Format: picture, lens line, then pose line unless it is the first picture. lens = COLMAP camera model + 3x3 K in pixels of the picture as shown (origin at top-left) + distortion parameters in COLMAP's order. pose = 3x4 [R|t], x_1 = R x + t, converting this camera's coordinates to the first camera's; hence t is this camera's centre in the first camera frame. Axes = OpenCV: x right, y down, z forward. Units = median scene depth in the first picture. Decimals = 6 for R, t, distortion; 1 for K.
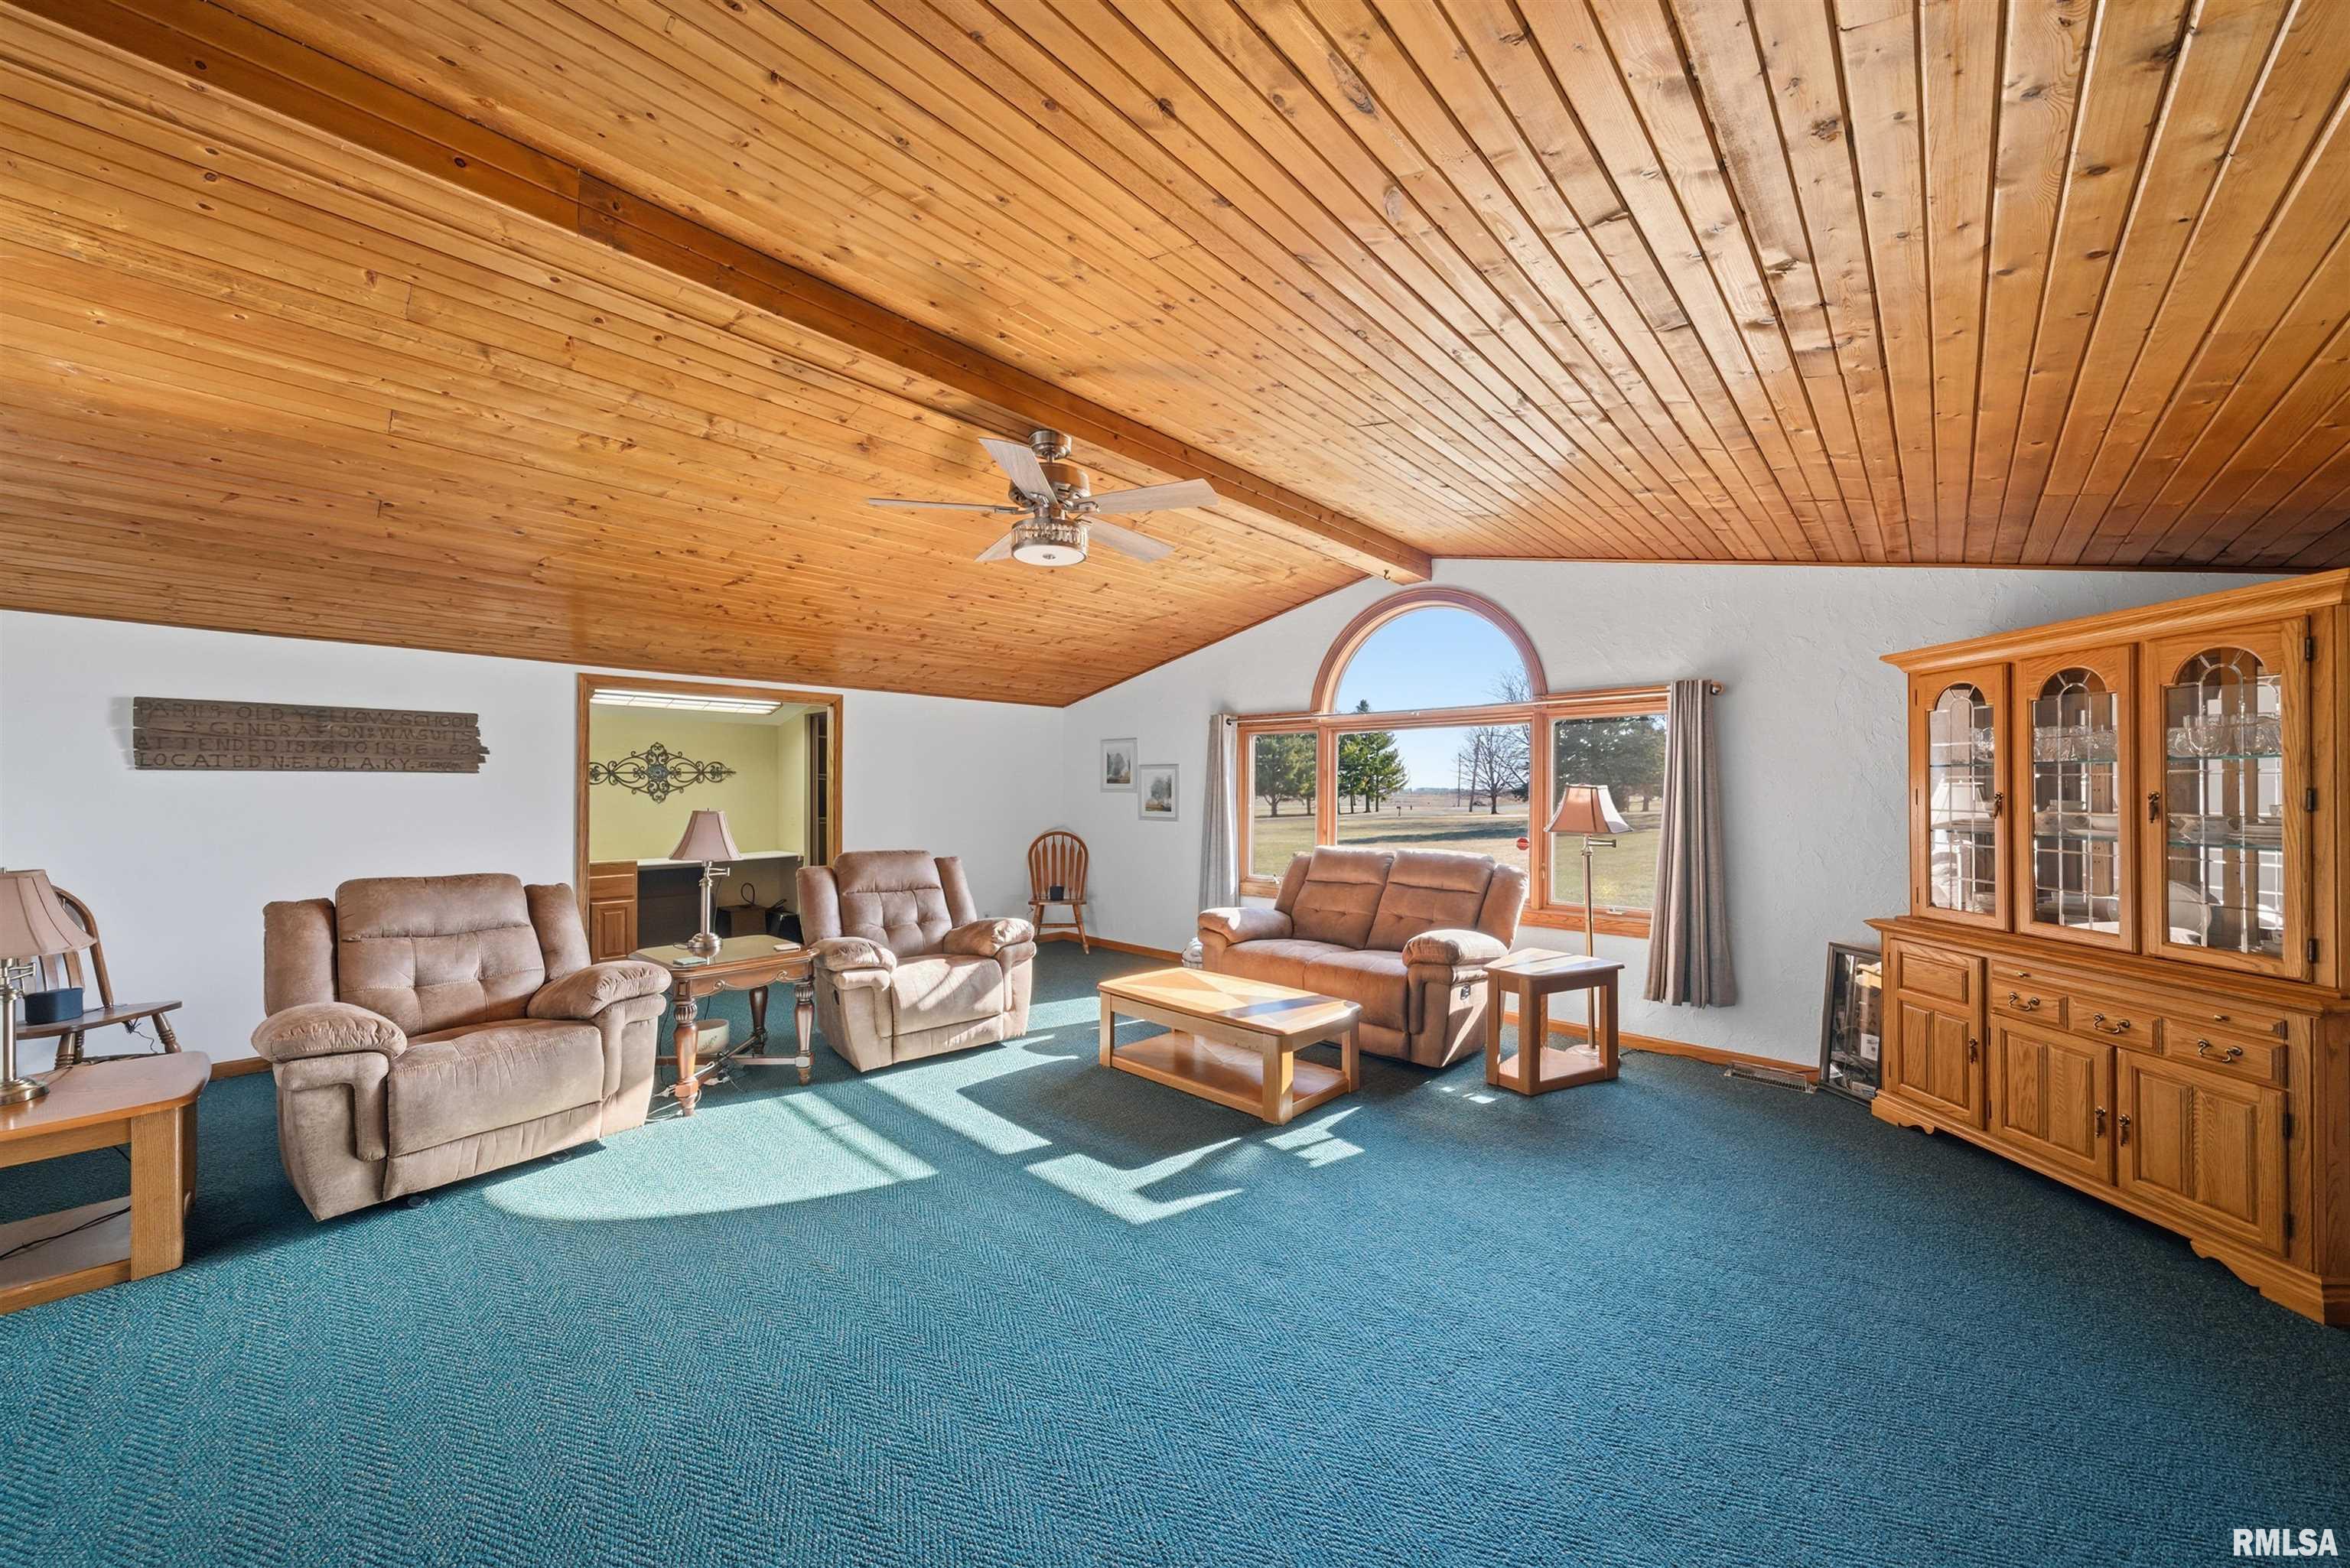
lens RADIAL K [[798.9, 0, 1164.8], [0, 798.9, 787.0], [0, 0, 1]] dist [-0.014641, 0.003873]
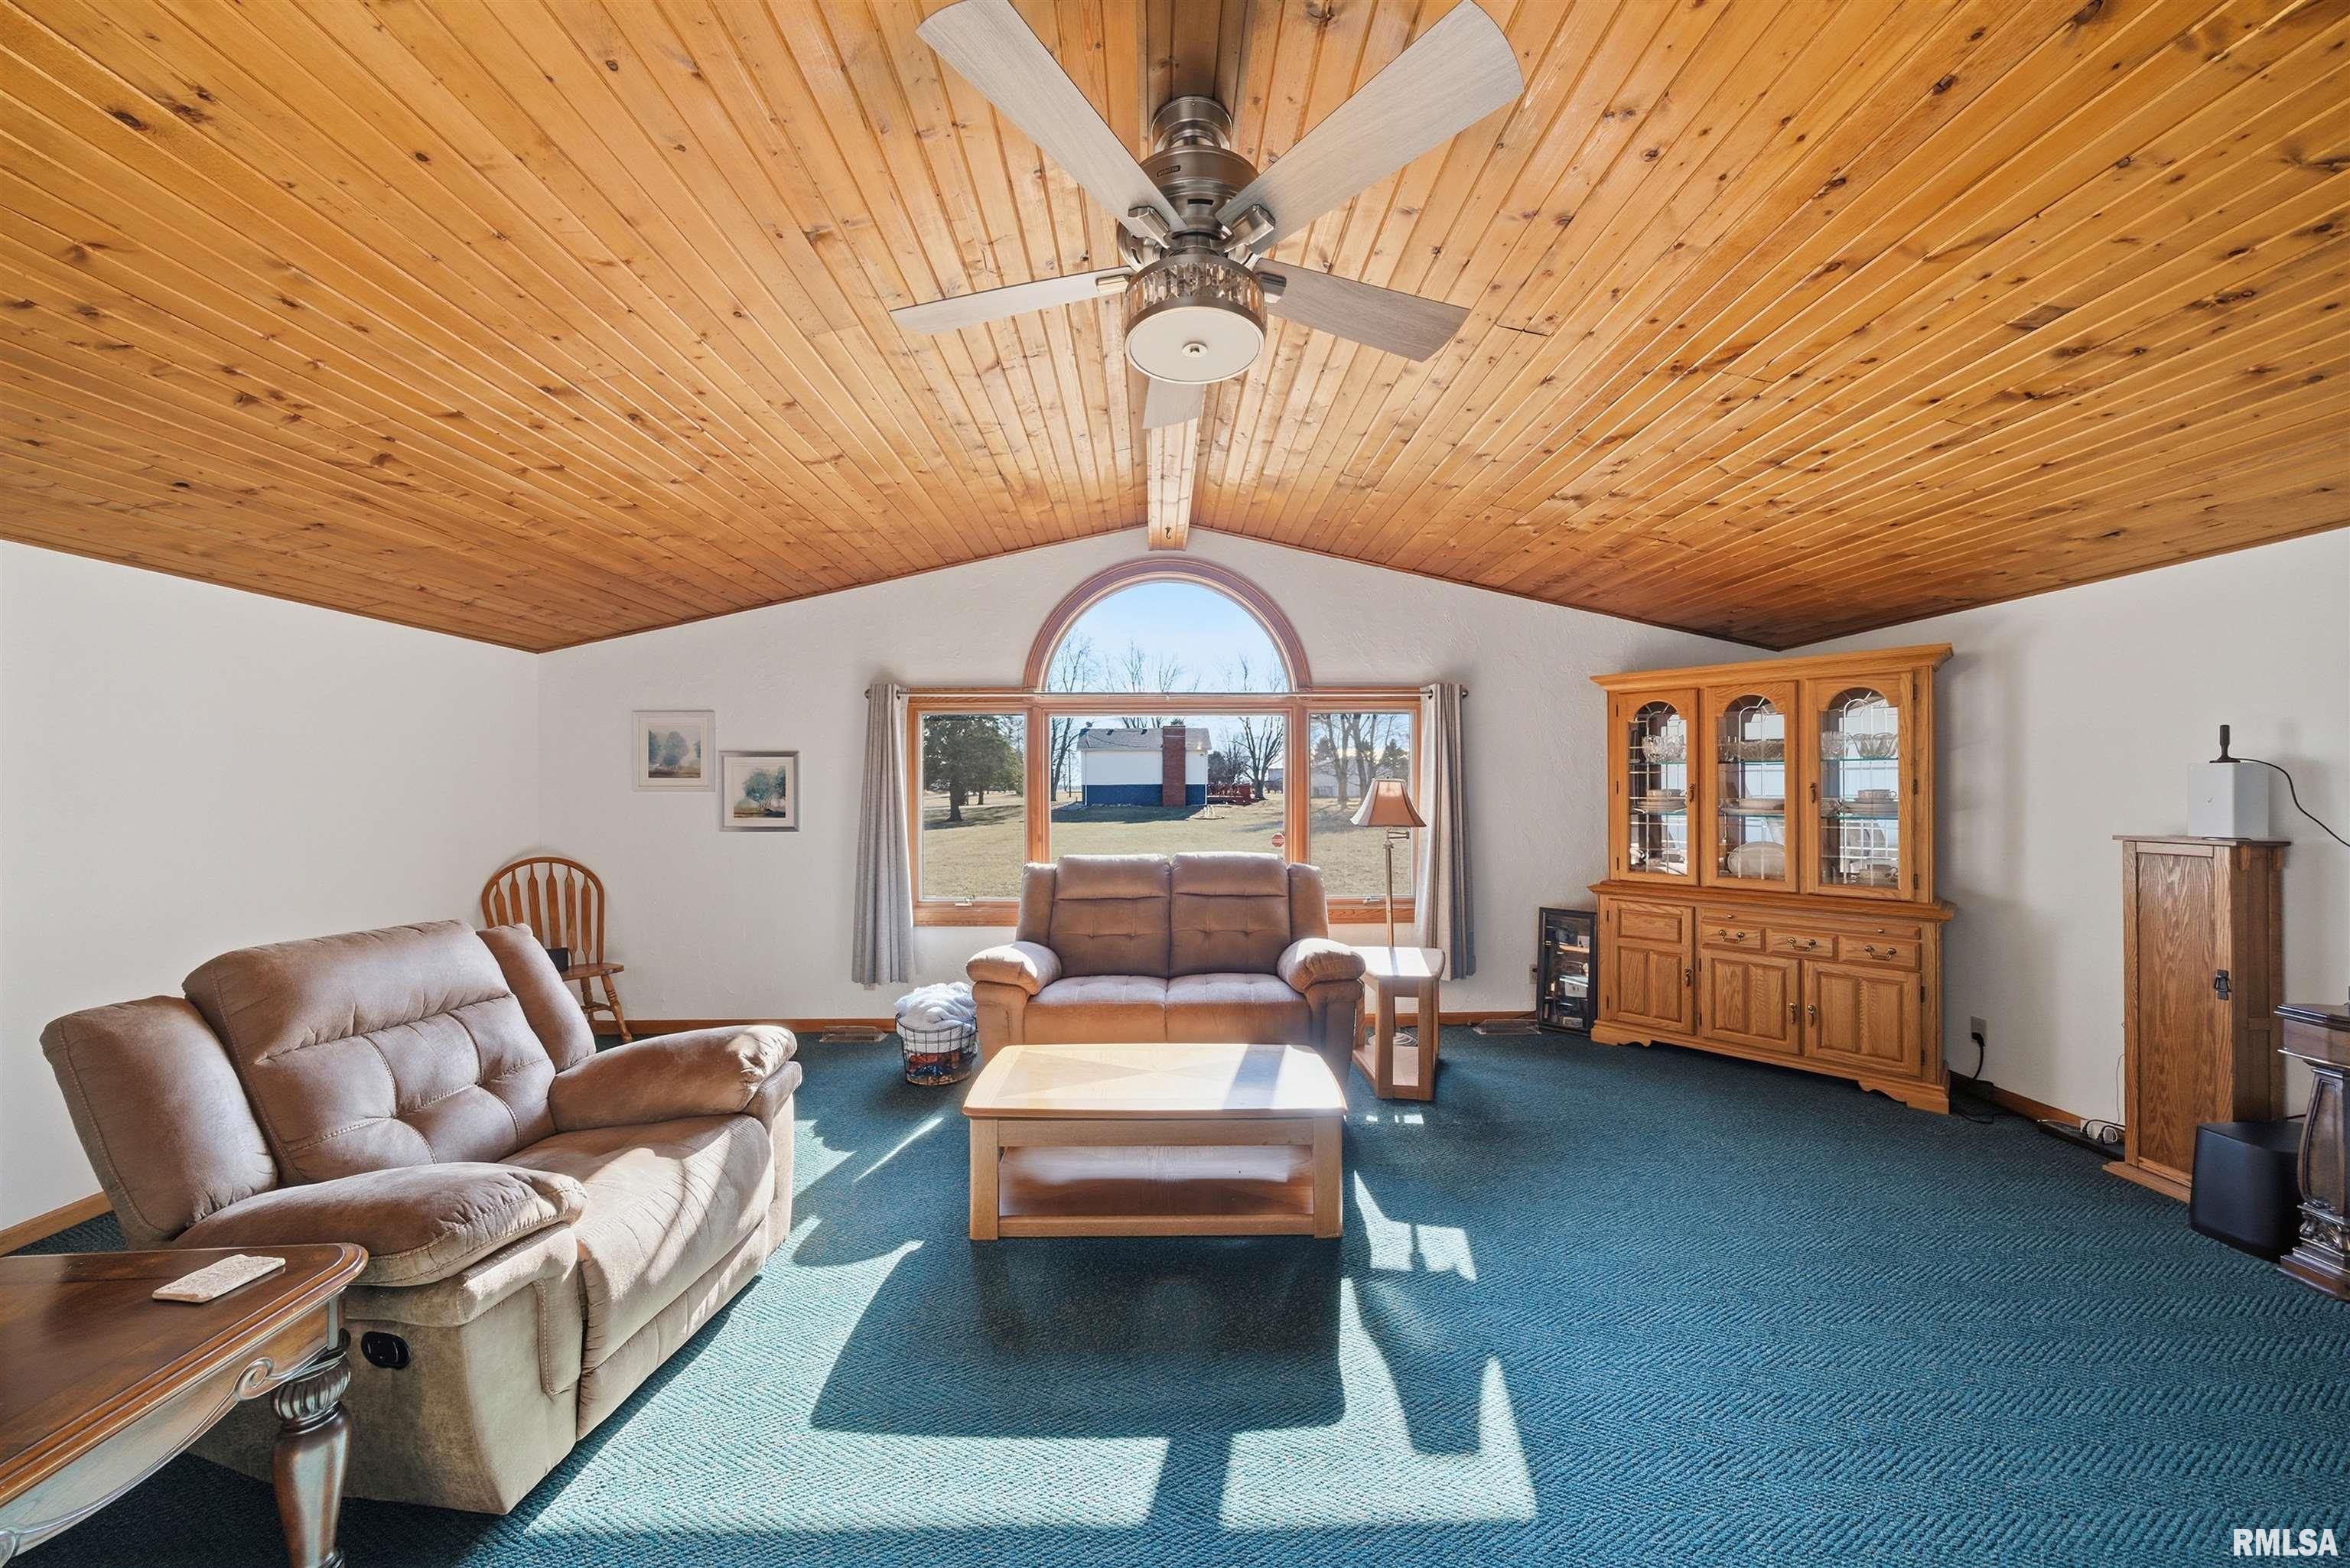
lens RADIAL K [[798.9, 0, 1164.8], [0, 798.9, 787.0], [0, 0, 1]] dist [-0.014641, 0.003873]
pose [[0.723075, -0.007084, 0.690733, -0.473213], [0.003210, 0.999971, 0.006895, 0.000532], [-0.690762, -0.002768, 0.723077, 0.568318]]
